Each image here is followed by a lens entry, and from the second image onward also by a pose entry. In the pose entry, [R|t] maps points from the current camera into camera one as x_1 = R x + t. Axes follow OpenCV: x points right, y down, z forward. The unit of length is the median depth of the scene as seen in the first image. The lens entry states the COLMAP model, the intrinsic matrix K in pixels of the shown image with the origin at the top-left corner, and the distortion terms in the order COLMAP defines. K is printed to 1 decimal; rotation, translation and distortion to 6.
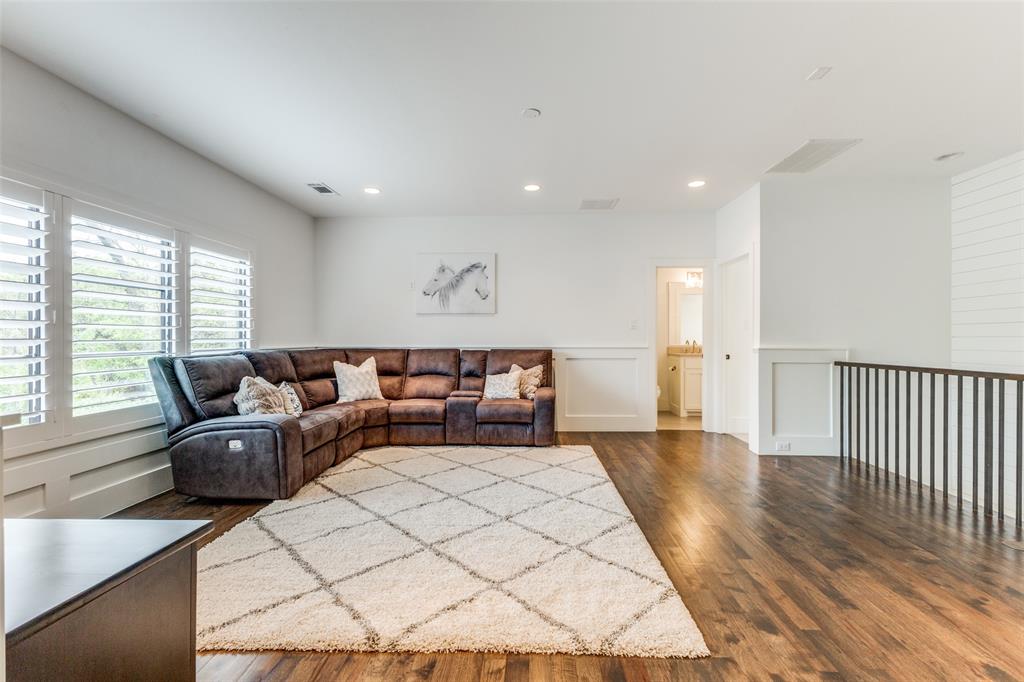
lens RADIAL K [[438.6, 0, 512.0], [0, 438.6, 341.0], [0, 0, 1]] dist [0.011969, 0.000003]
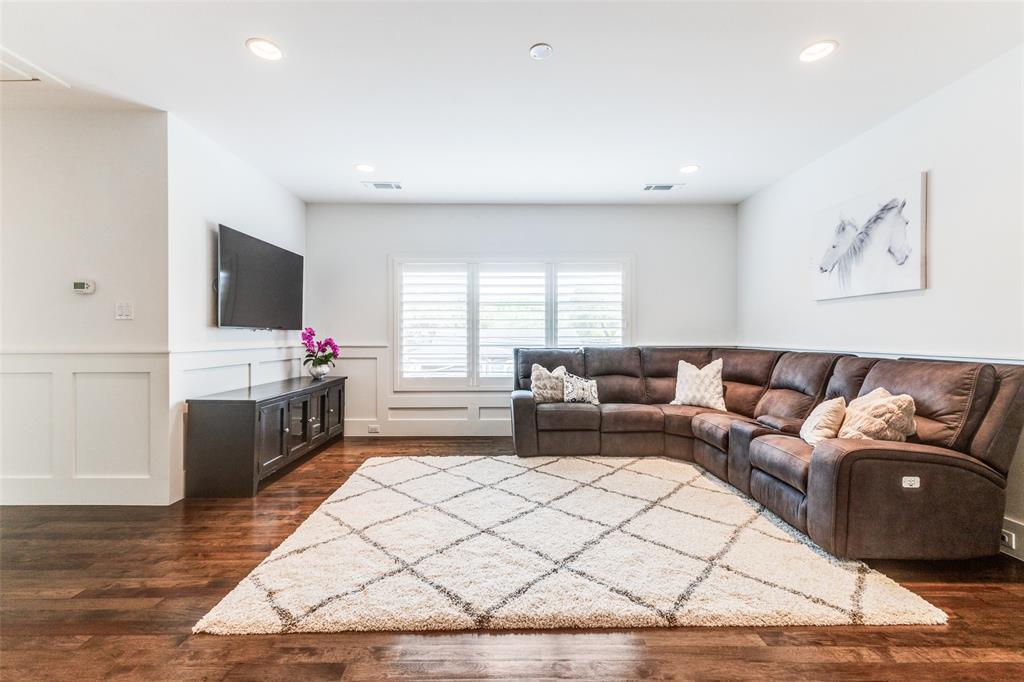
lens RADIAL K [[444.8, 0, 511.9], [0, 444.8, 336.5], [0, 0, 1]] dist [0.010607, -0.000434]
pose [[0.067792, 0.003526, -0.997693, 0.556919], [-0.006248, 0.999976, 0.003109, -0.006774], [0.997680, 0.006023, 0.067812, 0.594372]]
